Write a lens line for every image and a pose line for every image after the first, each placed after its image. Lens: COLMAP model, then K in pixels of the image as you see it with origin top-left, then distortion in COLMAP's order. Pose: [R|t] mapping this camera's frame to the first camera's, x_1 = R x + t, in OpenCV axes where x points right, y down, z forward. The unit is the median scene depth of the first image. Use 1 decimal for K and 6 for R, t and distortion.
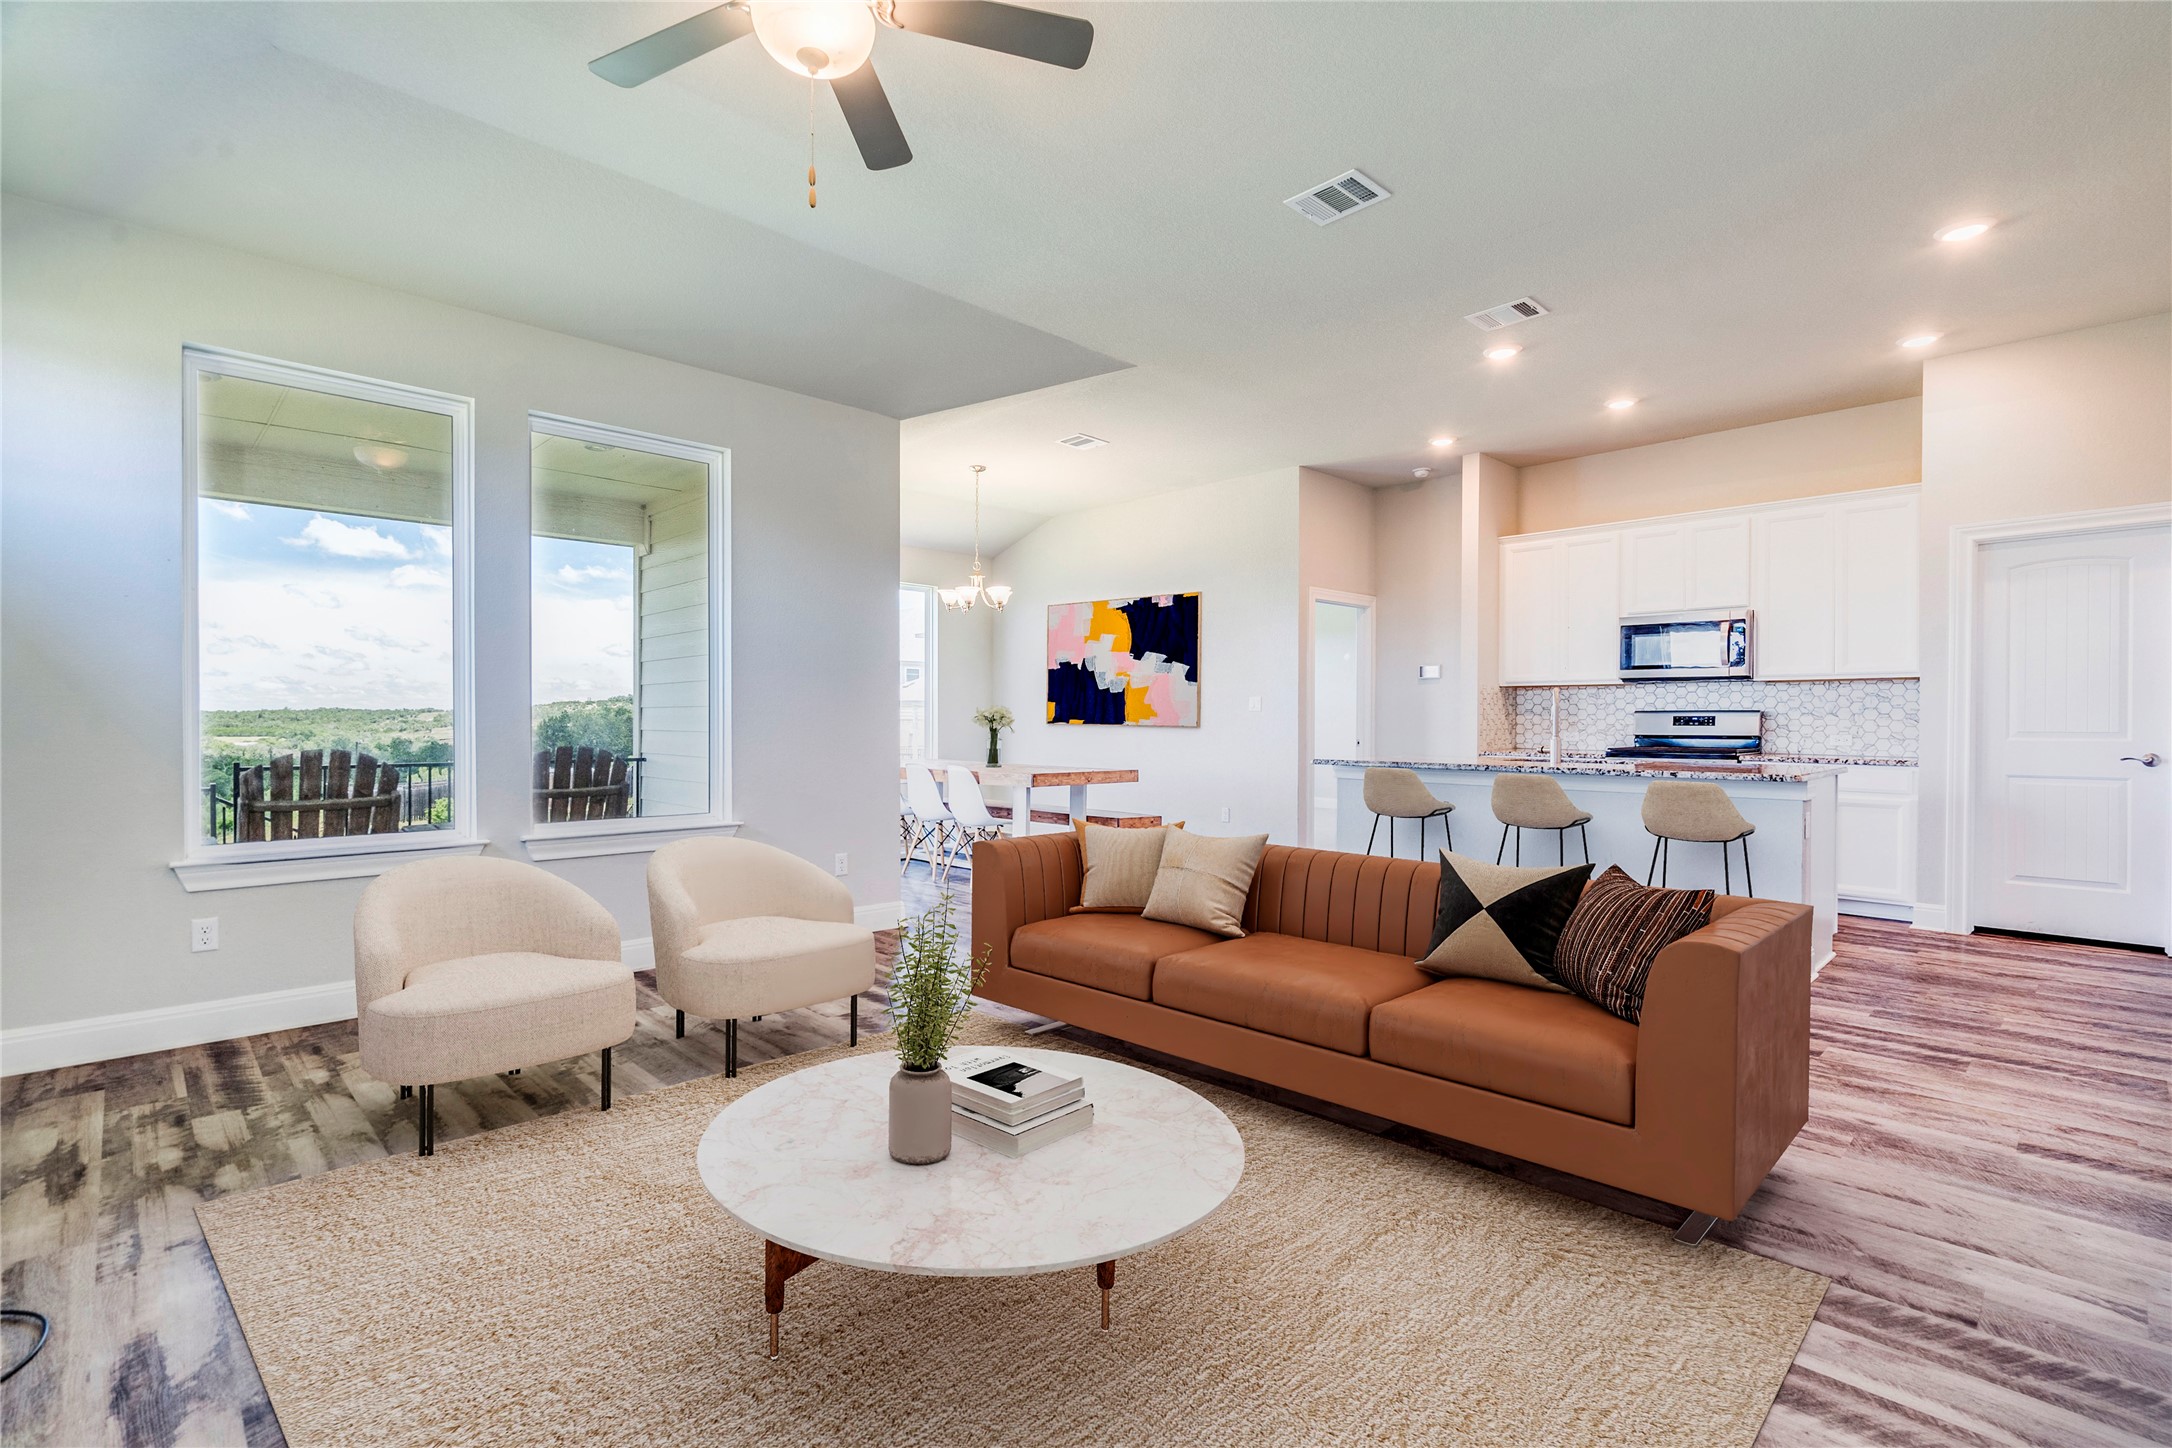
lens RADIAL K [[1025.3, 0, 1098.4], [0, 1025.3, 746.4], [0, 0, 1]] dist [-0.000382, -0.001533]
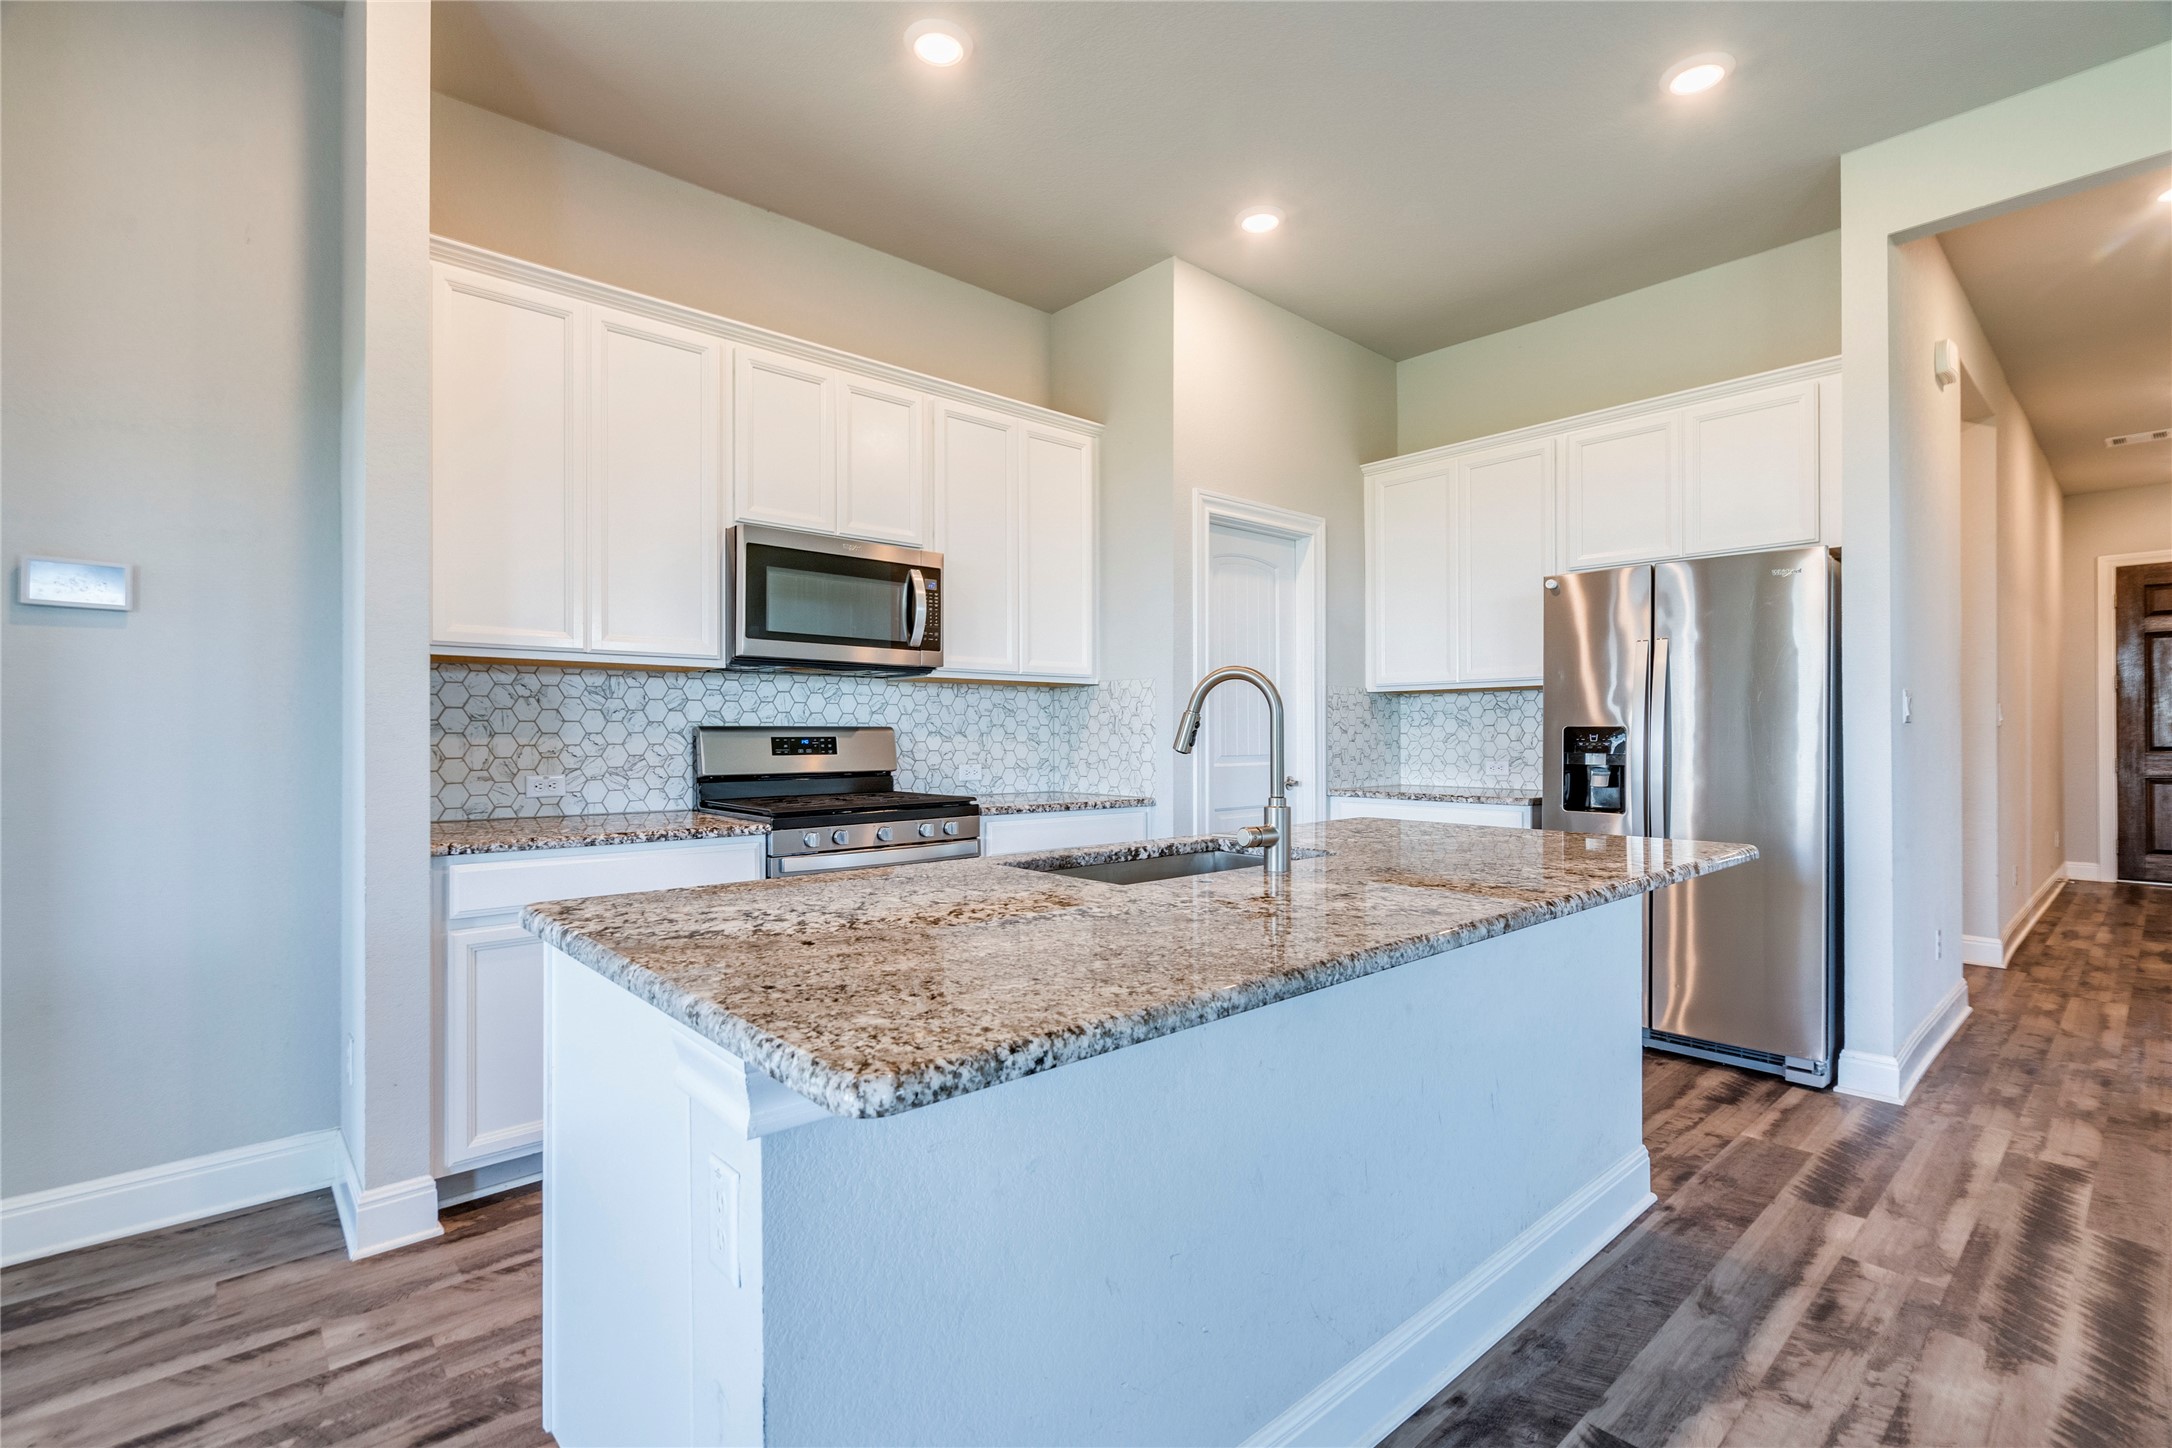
lens RADIAL K [[1025.3, 0, 1103.0], [0, 1025.3, 728.0], [0, 0, 1]] dist [-0.000382, -0.001533]
pose [[0.050799, 0.003060, 0.998704, 0.056812], [0.025903, 0.999655, -0.004380, -0.028548], [-0.998373, 0.026092, 0.050702, 0.840012]]
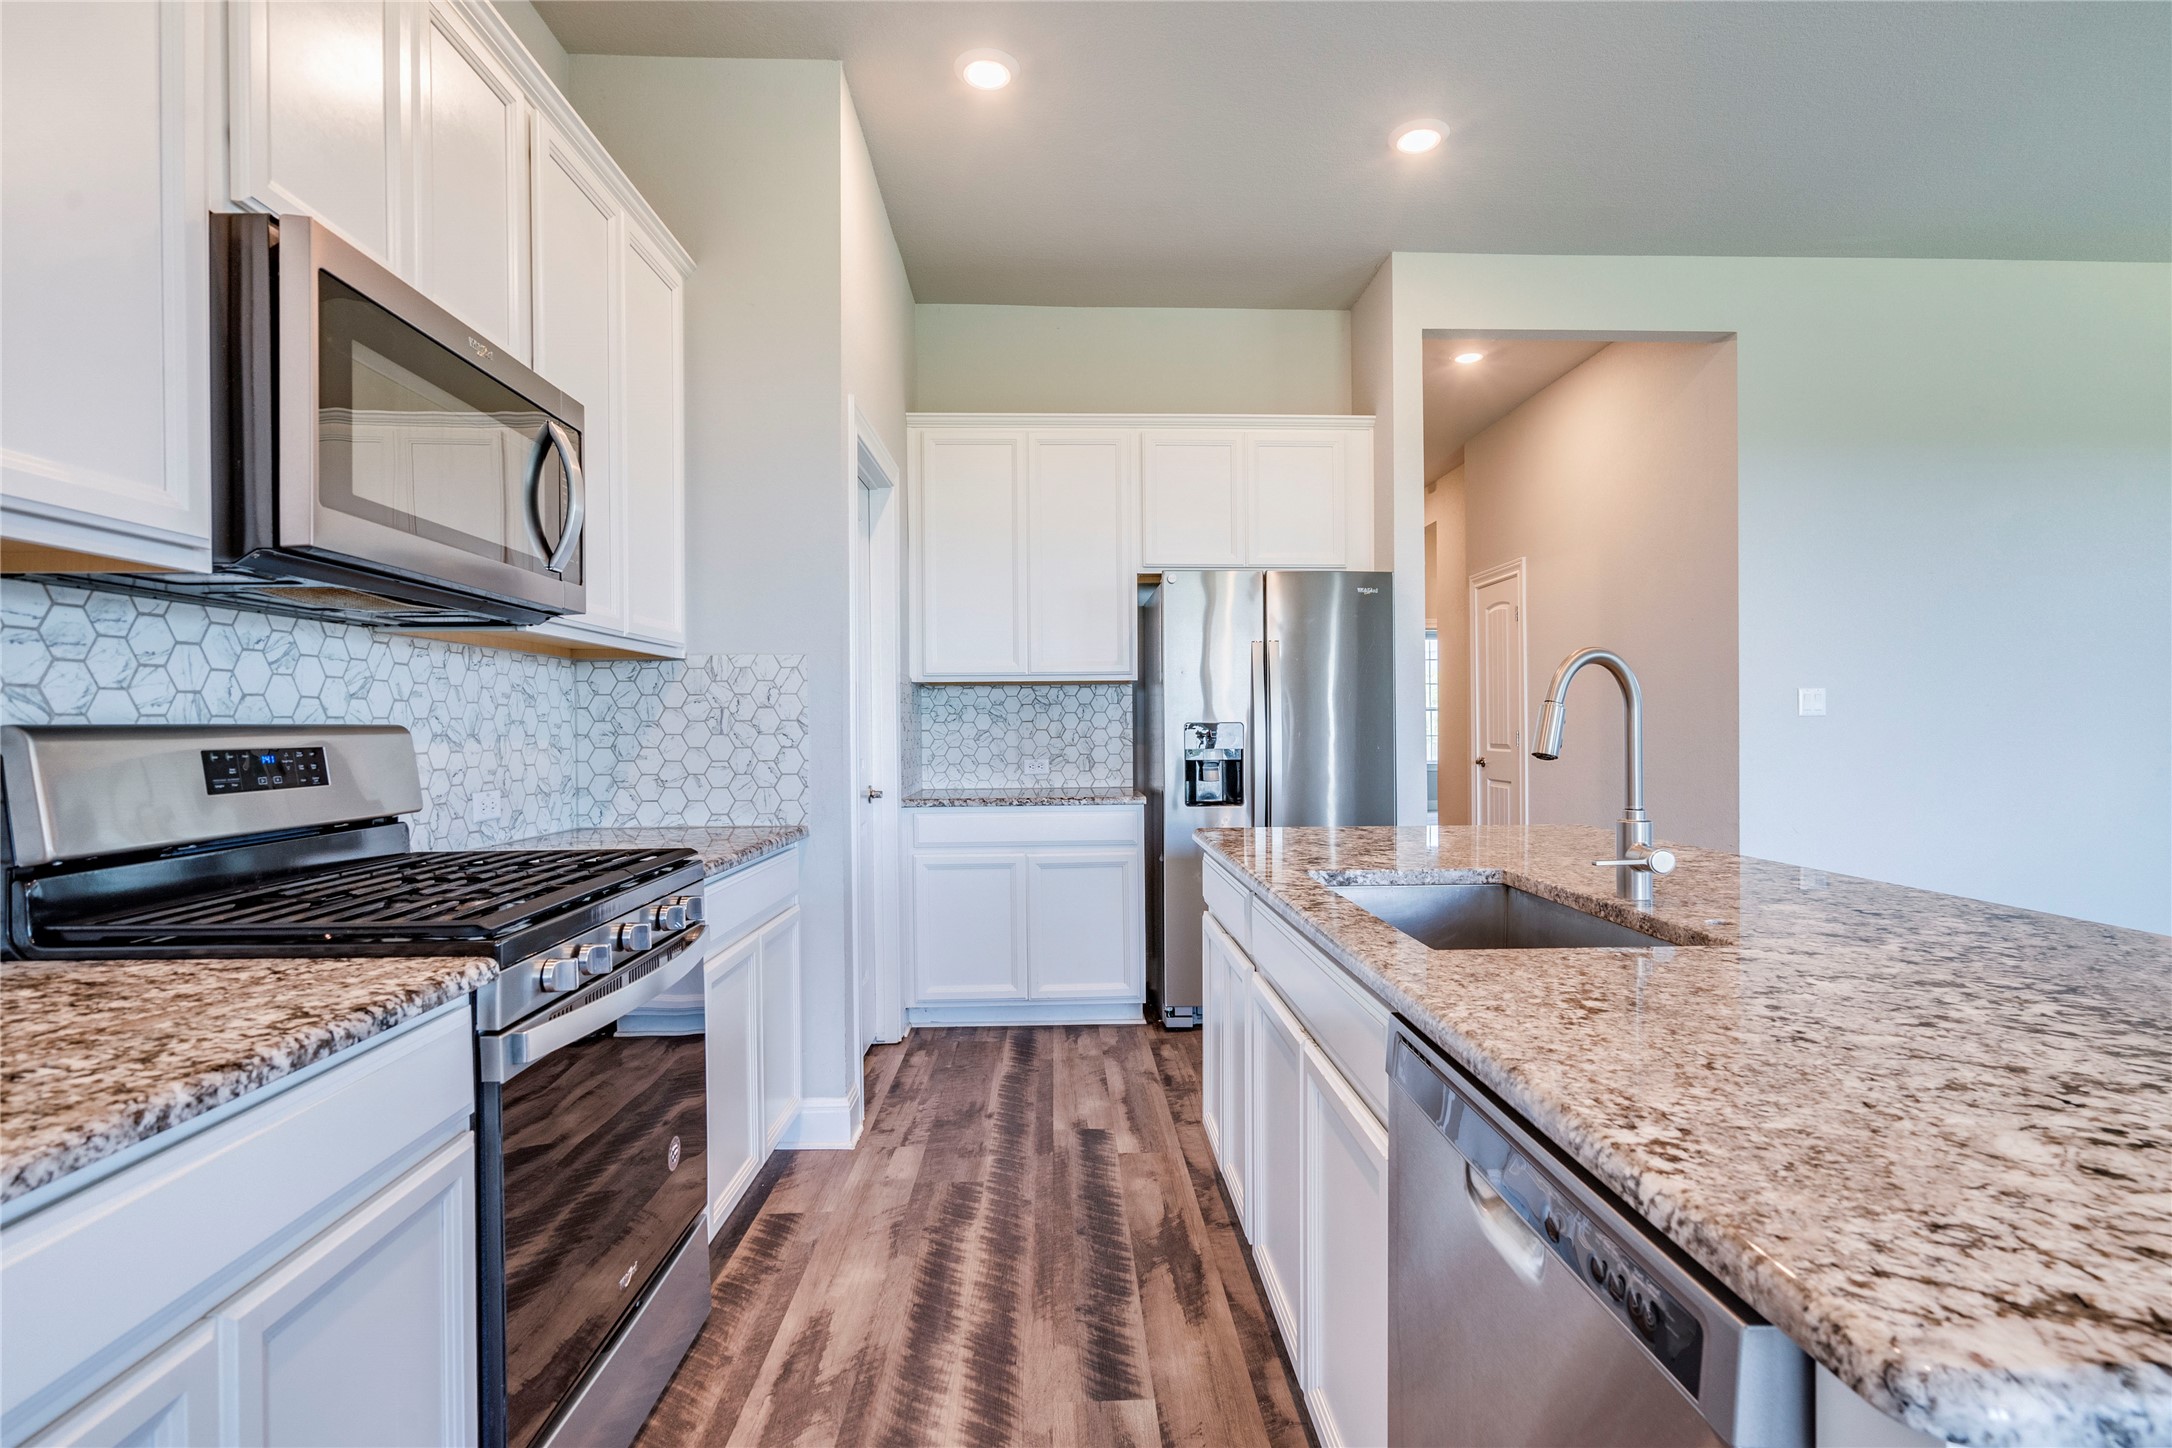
lens RADIAL K [[1025.3, 0, 1107.8], [0, 1025.3, 723.4], [0, 0, 1]] dist [-0.000382, -0.001533]
pose [[-0.731288, 0.002656, 0.682063, 0.289471], [0.020800, 0.999614, 0.018409, -0.036681], [-0.681751, 0.027649, -0.731061, 1.068850]]
